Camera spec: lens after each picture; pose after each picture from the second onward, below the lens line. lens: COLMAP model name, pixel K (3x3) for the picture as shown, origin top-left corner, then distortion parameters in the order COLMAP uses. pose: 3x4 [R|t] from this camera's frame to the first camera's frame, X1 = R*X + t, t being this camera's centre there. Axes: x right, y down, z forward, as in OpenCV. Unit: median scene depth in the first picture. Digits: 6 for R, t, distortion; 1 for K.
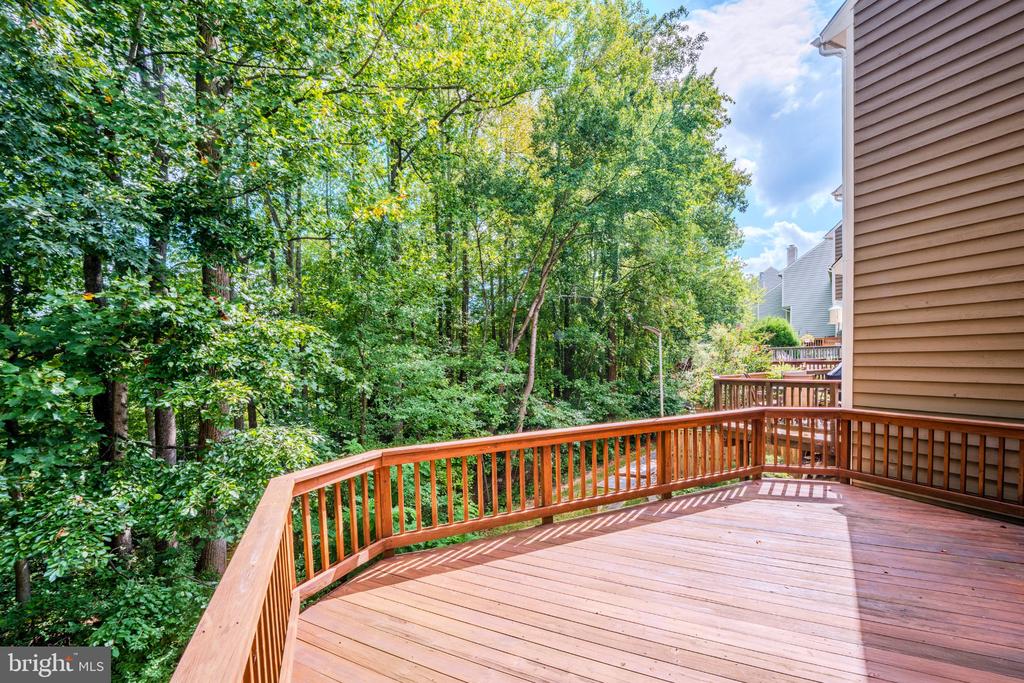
lens RADIAL K [[420.9, 0, 513.6], [0, 420.9, 364.8], [0, 0, 1]] dist [-0.014750, -0.004653]
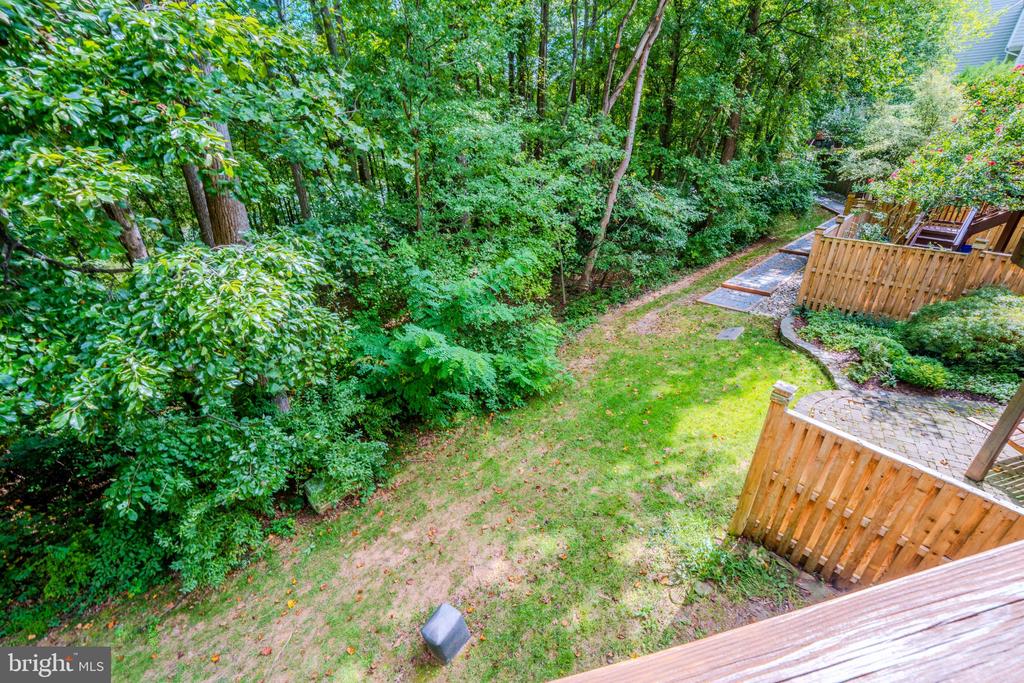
lens RADIAL K [[420.9, 0, 513.6], [0, 420.9, 364.8], [0, 0, 1]] dist [-0.014750, -0.004653]
pose [[0.986162, 0.086006, -0.141729, -0.041899], [-0.007599, 0.877457, 0.479595, 0.009092], [0.165609, -0.471882, 0.865969, 0.195164]]
